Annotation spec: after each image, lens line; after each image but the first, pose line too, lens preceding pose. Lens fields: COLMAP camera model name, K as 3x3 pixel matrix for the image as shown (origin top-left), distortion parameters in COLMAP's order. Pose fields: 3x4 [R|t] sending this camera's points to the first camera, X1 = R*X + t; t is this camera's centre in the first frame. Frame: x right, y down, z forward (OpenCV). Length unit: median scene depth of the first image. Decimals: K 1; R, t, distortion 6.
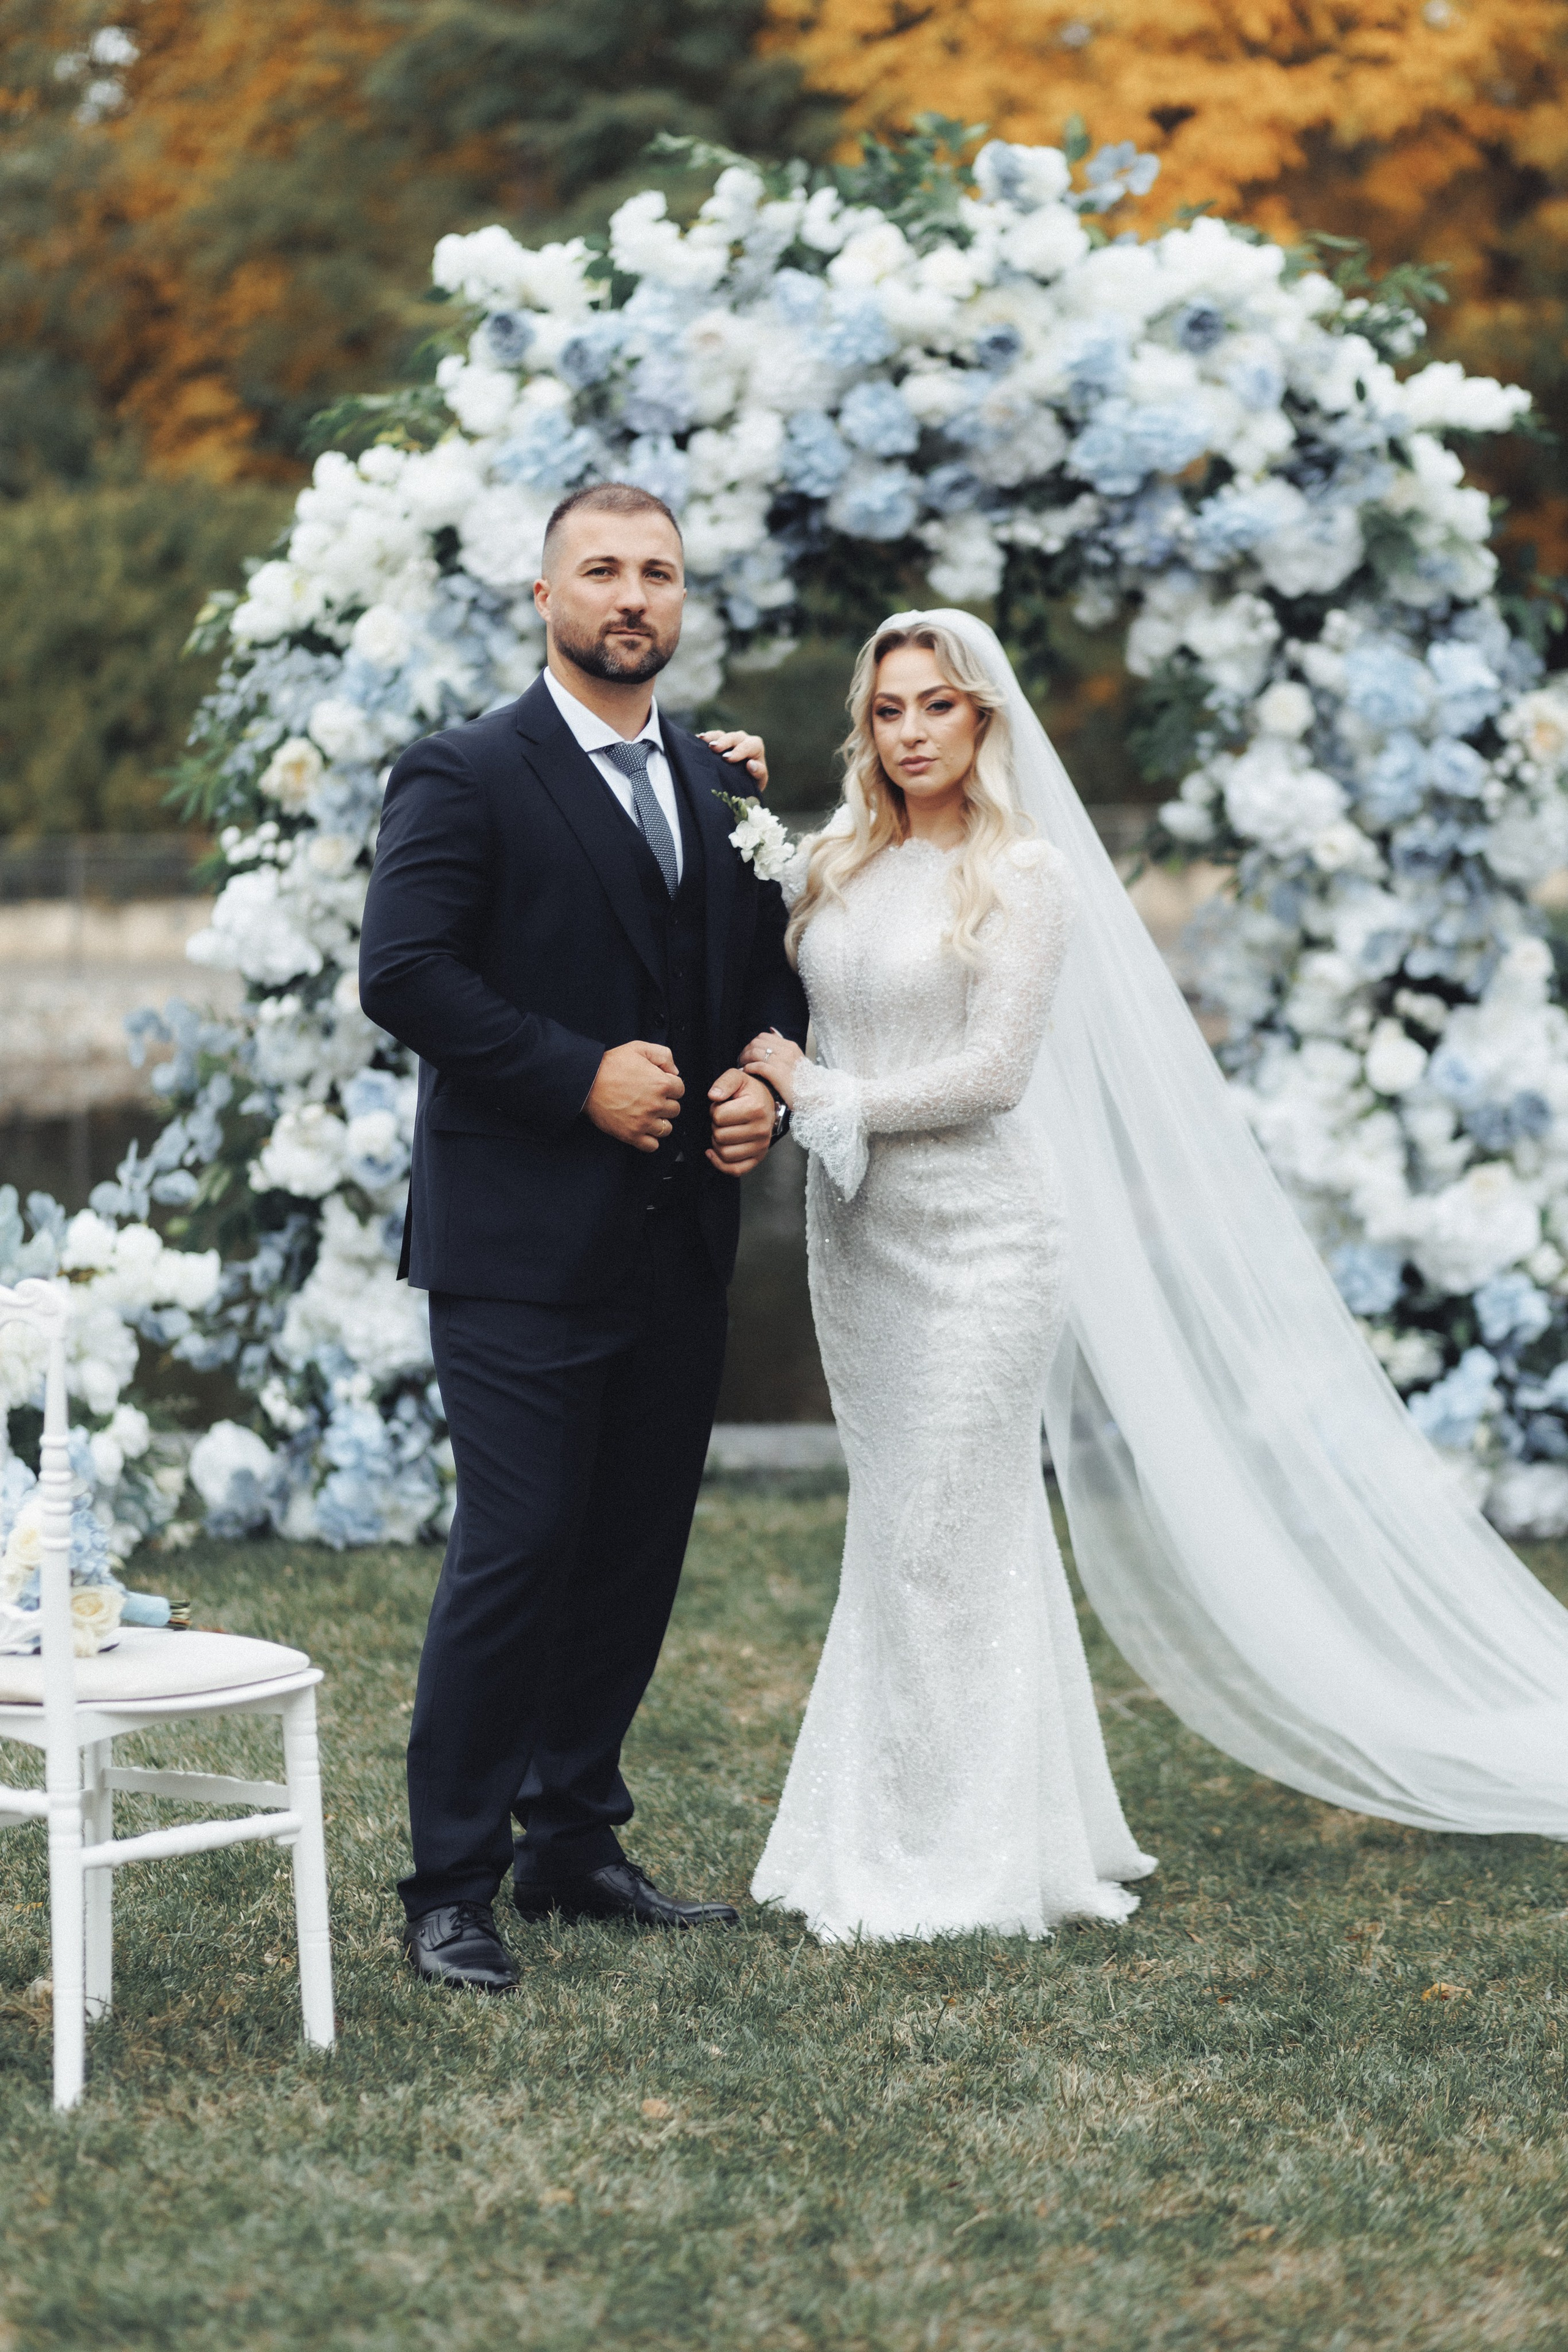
lens RADIAL K [[6373.4, 0, 883.5], [0, 6373.4, 1156.0], [0, 0, 1]] dist [0.056357, 0.000000]
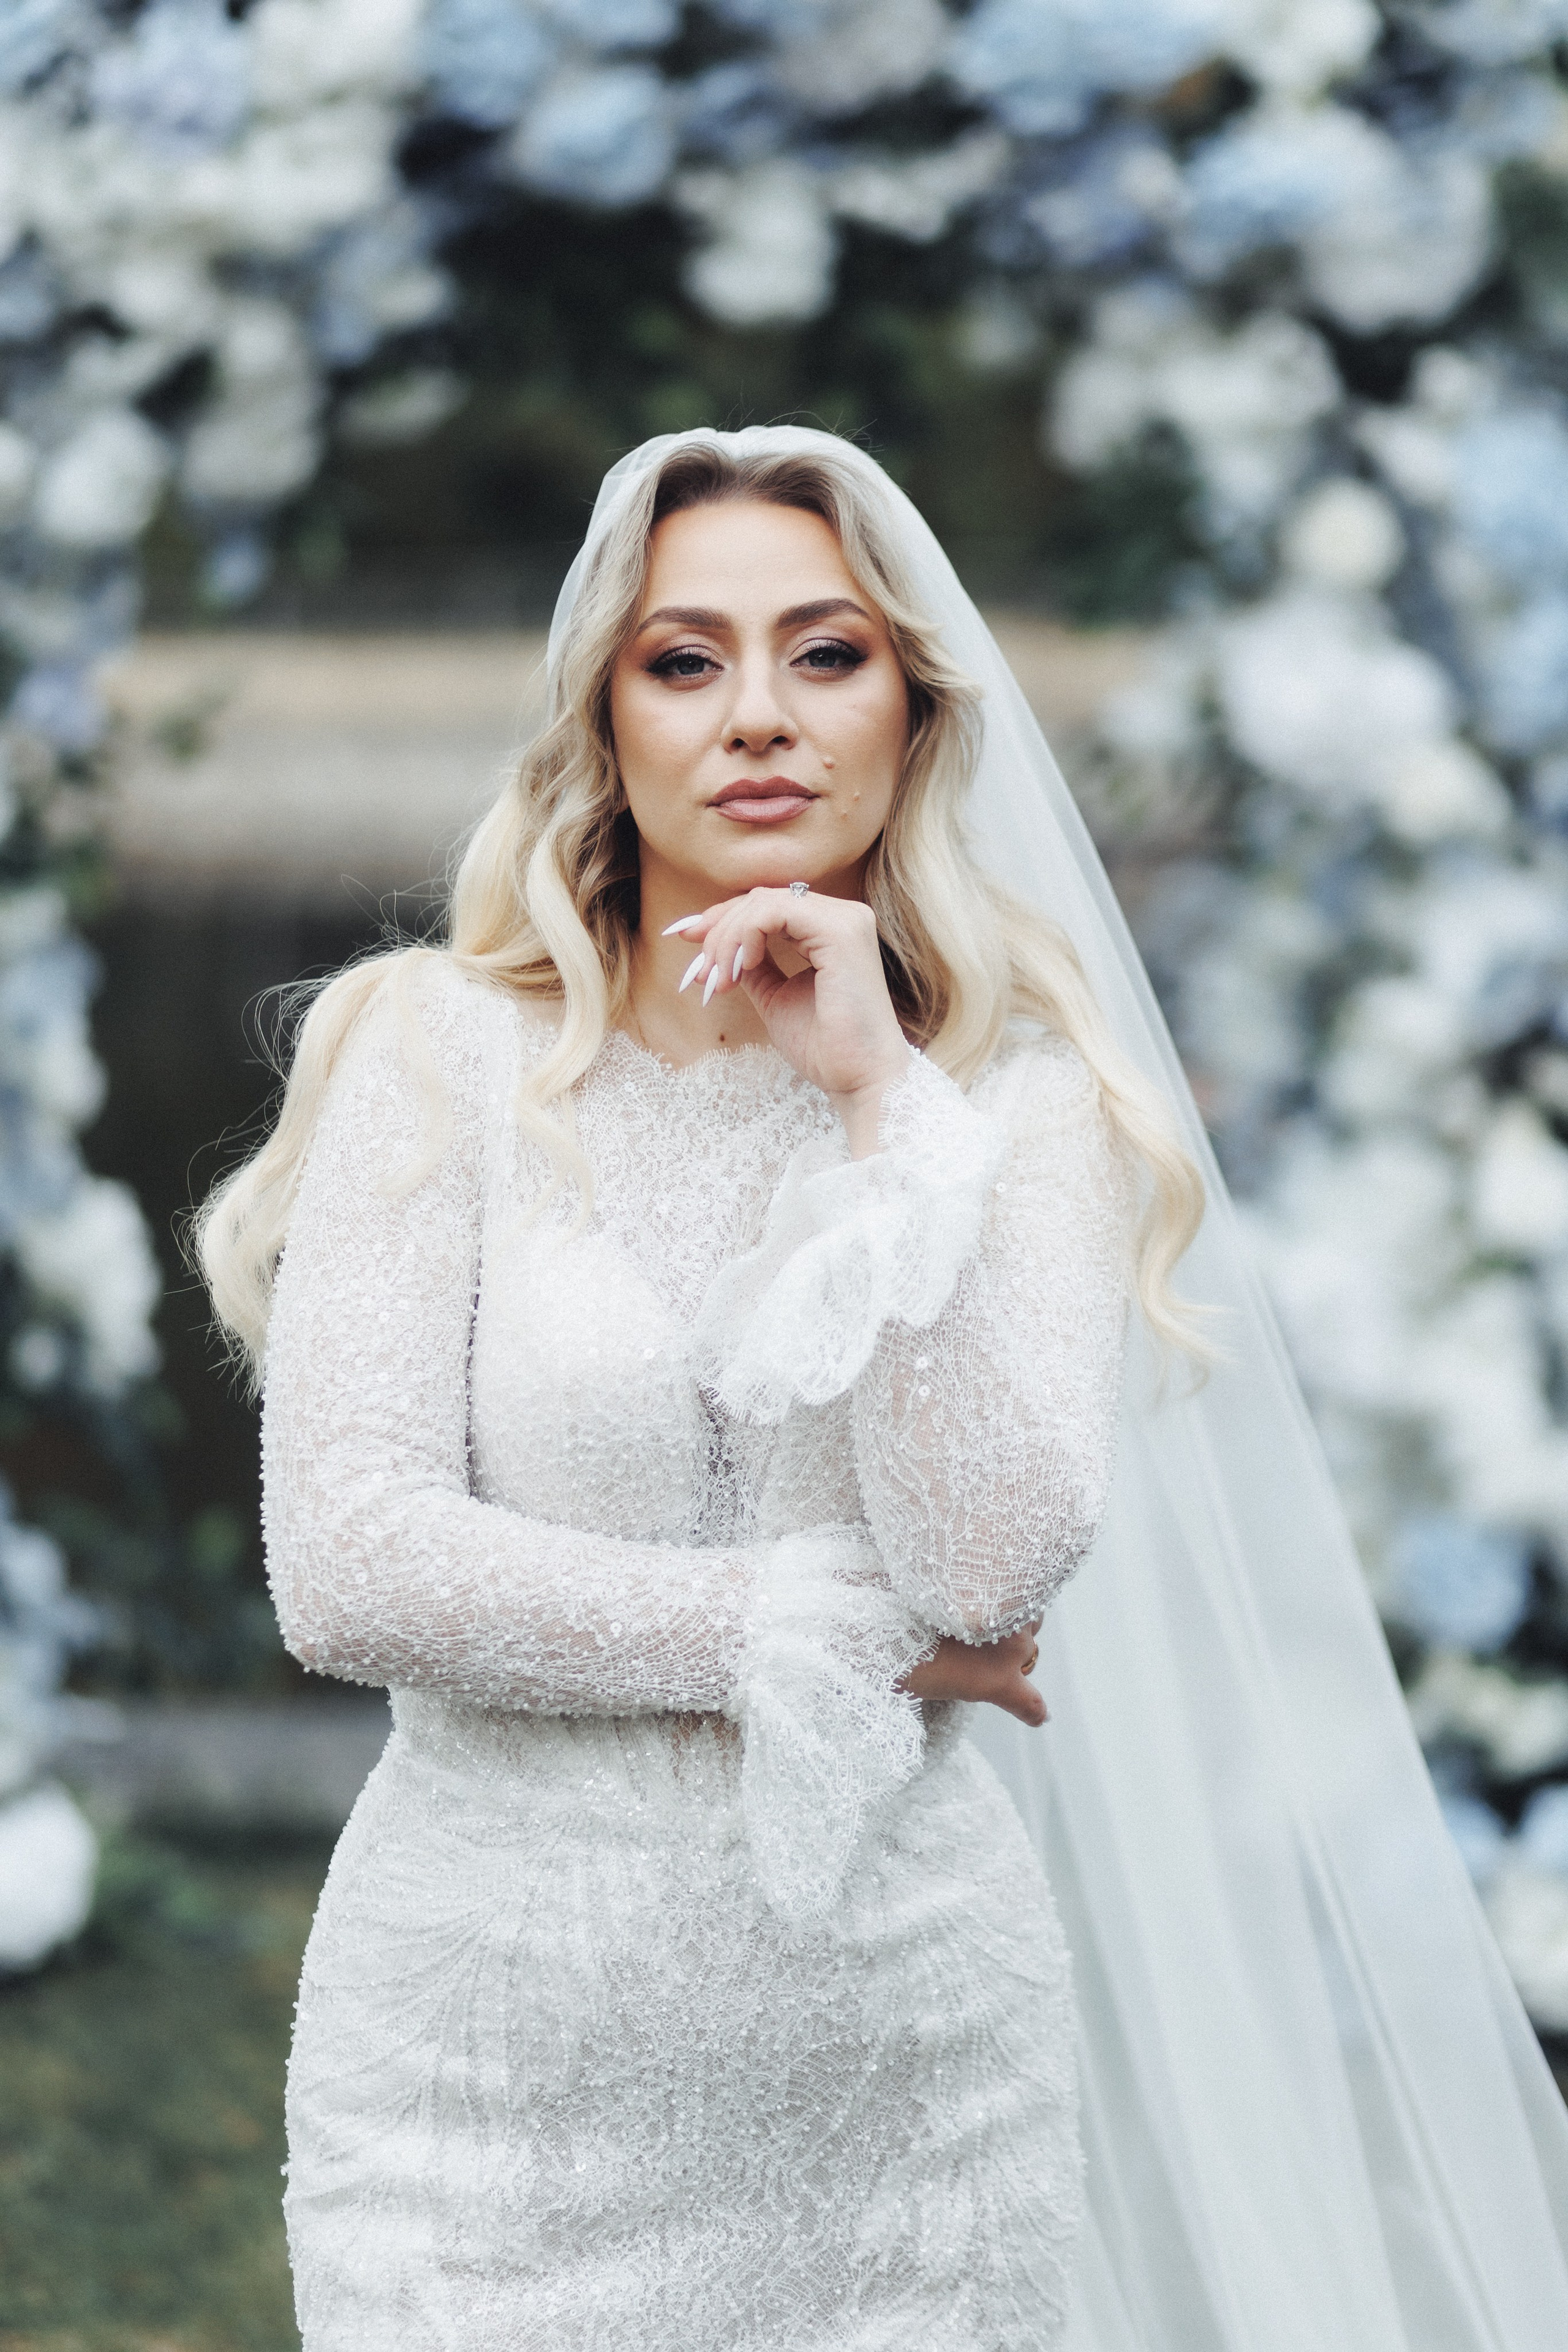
lens RADIAL K [[6373.4, 0, 869.4], [0, 6373.4, 1108.2], [0, 0, 1]] dist [0.056357, 0.000000]
pose [[0.999685, 0.025060, 0.001422, 0.023201], [-0.025092, 0.999213, 0.030706, -0.037082], [-0.000651, -0.030732, 0.999527, 0.456150]]
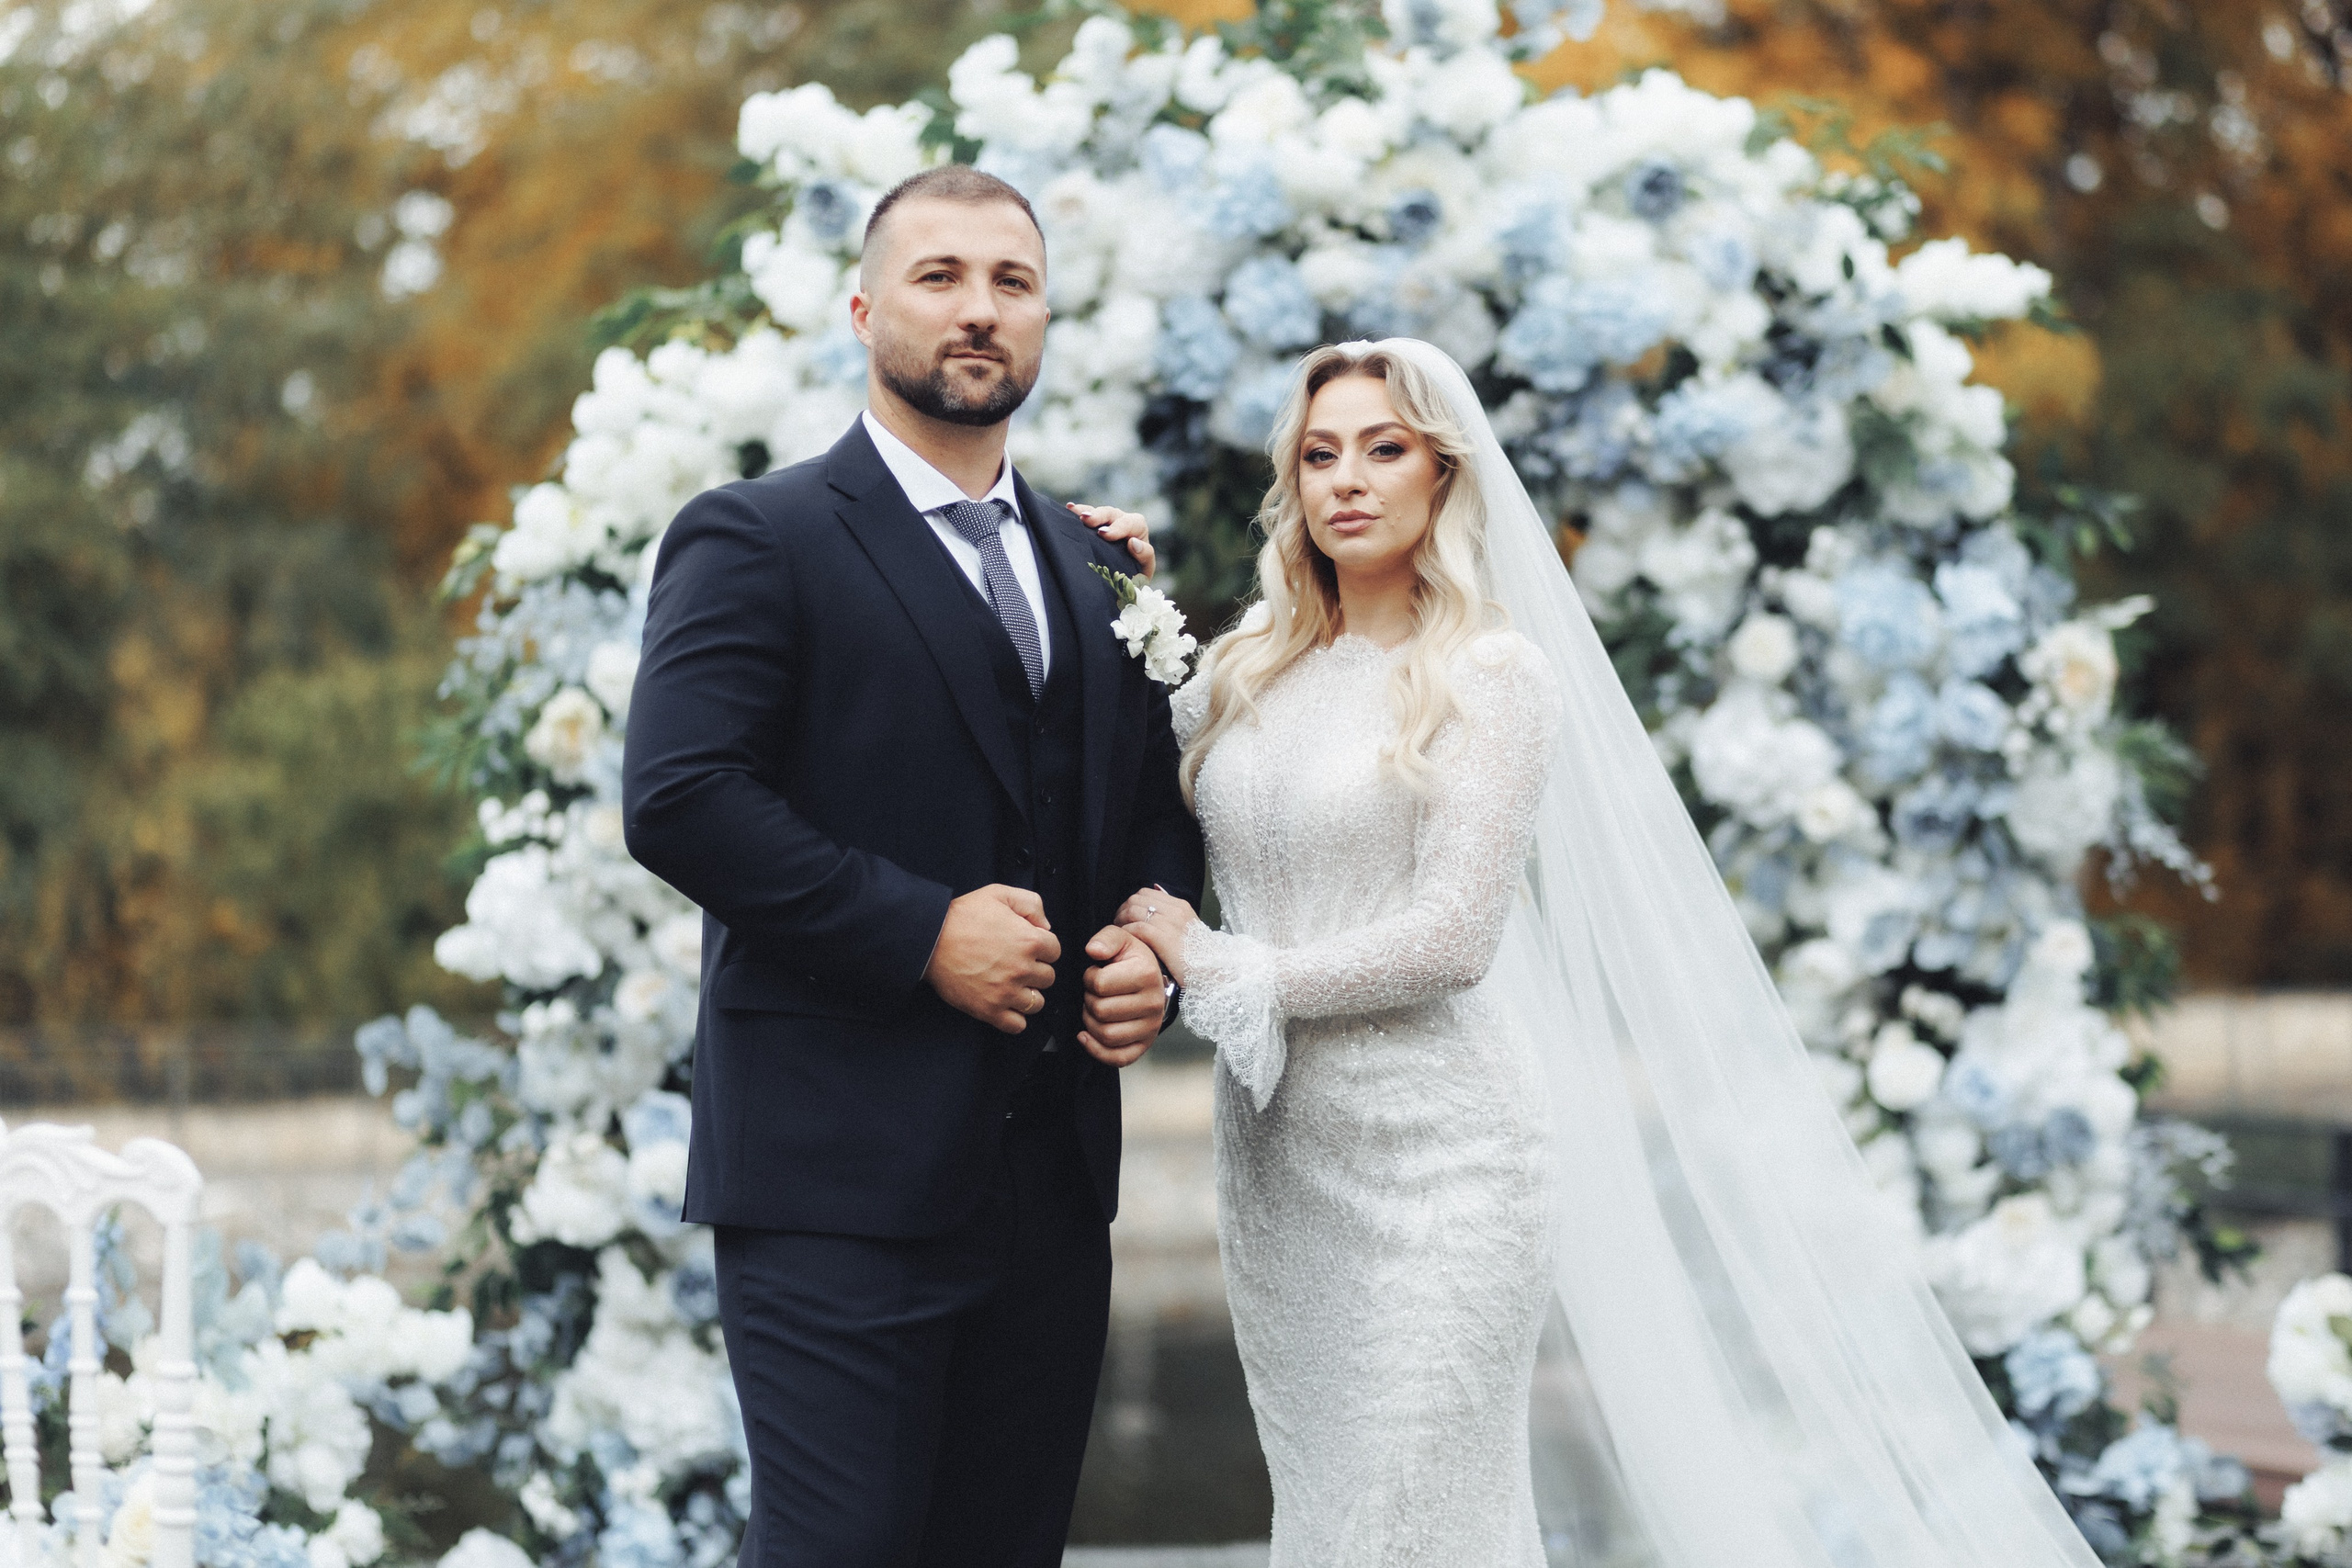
lens RADIAL K [[6372.8, 0, 1291.6], [0, 6372.8, 698.7], [0, 0, 1]] dist [0.056357, 0.000000]
pose [[0.999908, -0.006658, 0.011807, -0.008314], [0.008045, 0.992536, -0.121689, 0.037014], [-0.010909, 0.121773, 0.992498, 0.177505]]
